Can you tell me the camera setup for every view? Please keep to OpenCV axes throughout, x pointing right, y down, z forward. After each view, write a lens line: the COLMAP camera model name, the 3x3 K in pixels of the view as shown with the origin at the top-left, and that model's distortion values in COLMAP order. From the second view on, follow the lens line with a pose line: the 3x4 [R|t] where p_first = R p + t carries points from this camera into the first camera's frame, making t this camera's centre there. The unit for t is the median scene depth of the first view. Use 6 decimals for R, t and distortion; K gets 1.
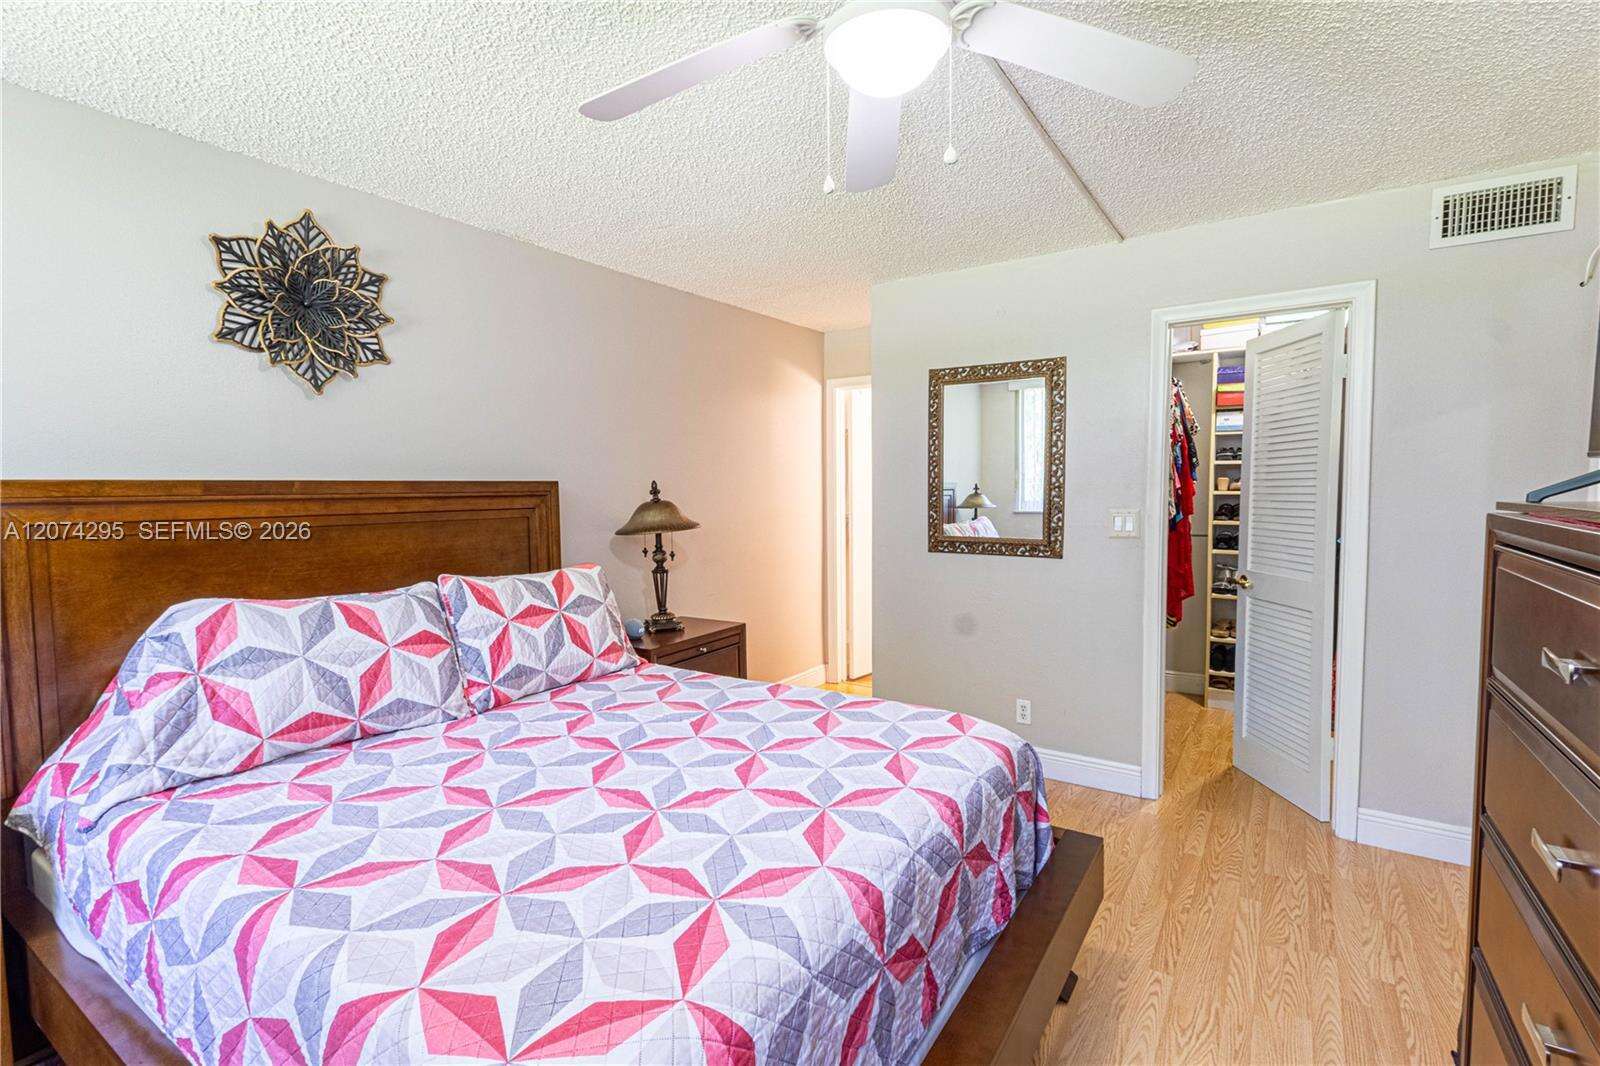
lens RADIAL K [[739.7, 0, 800.0], [0, 739.7, 533.0], [0, 0, 1]] dist [-0.003570, -0.000316]
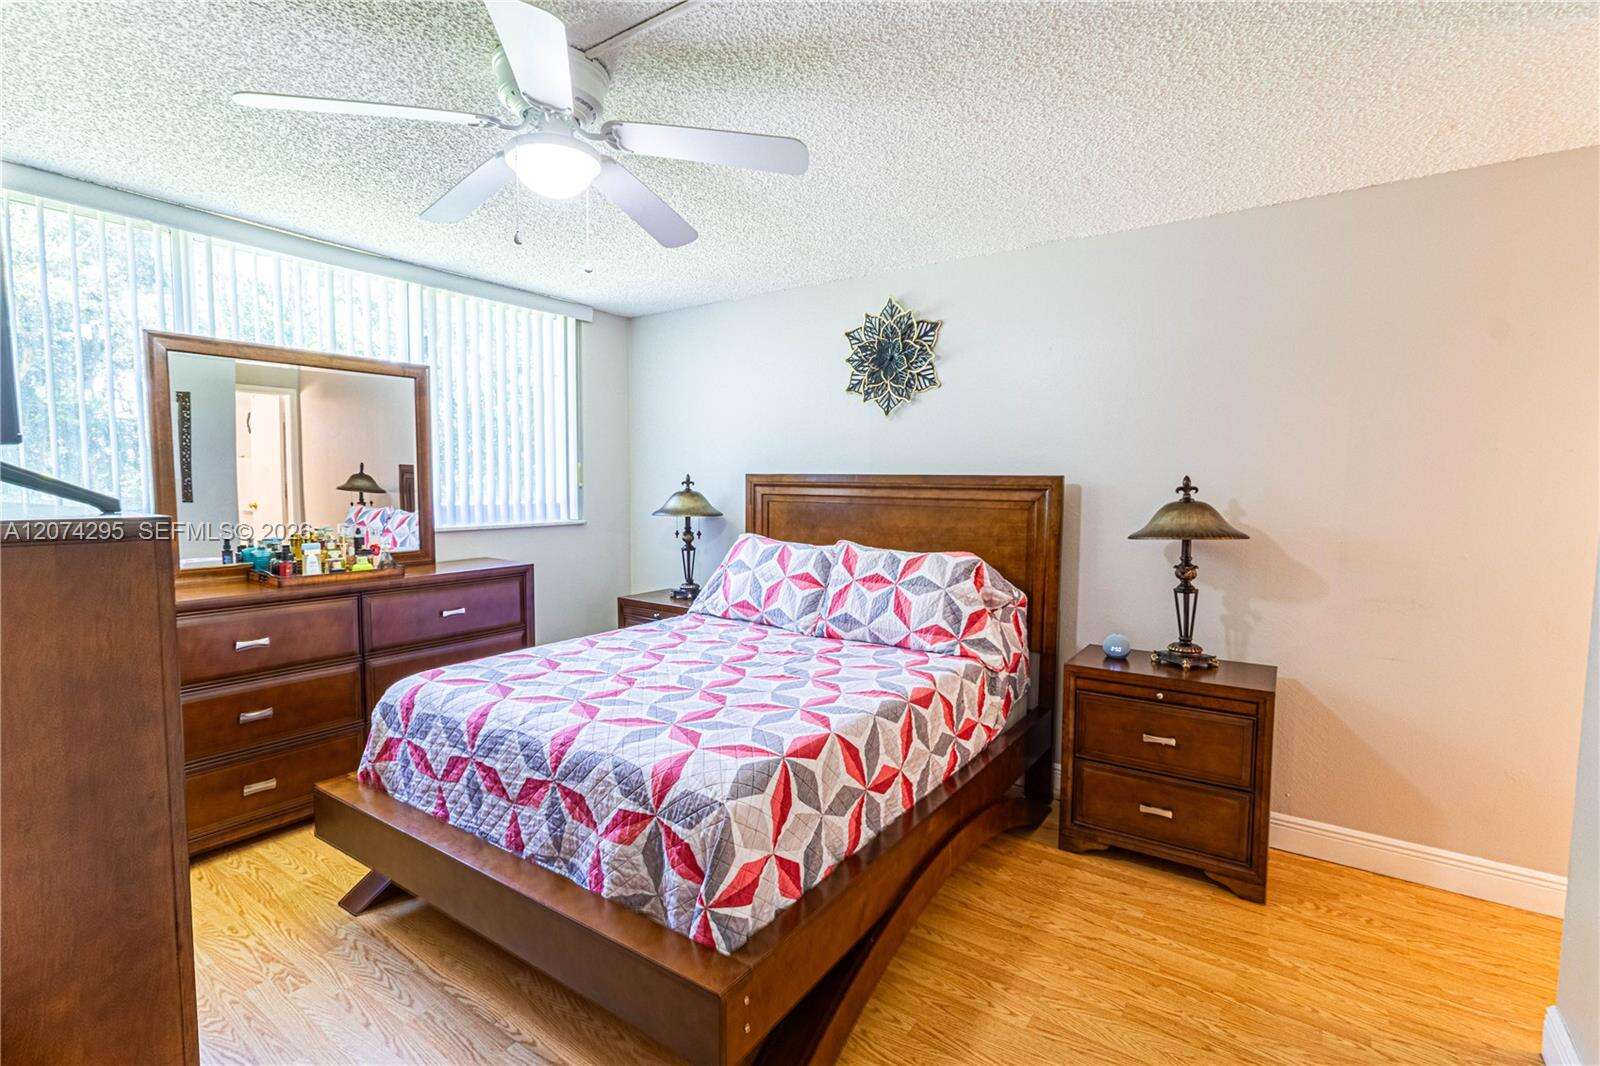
lens RADIAL K [[739.7, 0, 800.0], [0, 739.7, 533.0], [0, 0, 1]] dist [-0.003570, -0.000316]
pose [[-0.031971, 0.093688, -0.995088, 0.885860], [-0.063895, 0.993369, 0.095579, -0.085473], [0.997444, 0.066636, -0.025773, 0.875685]]
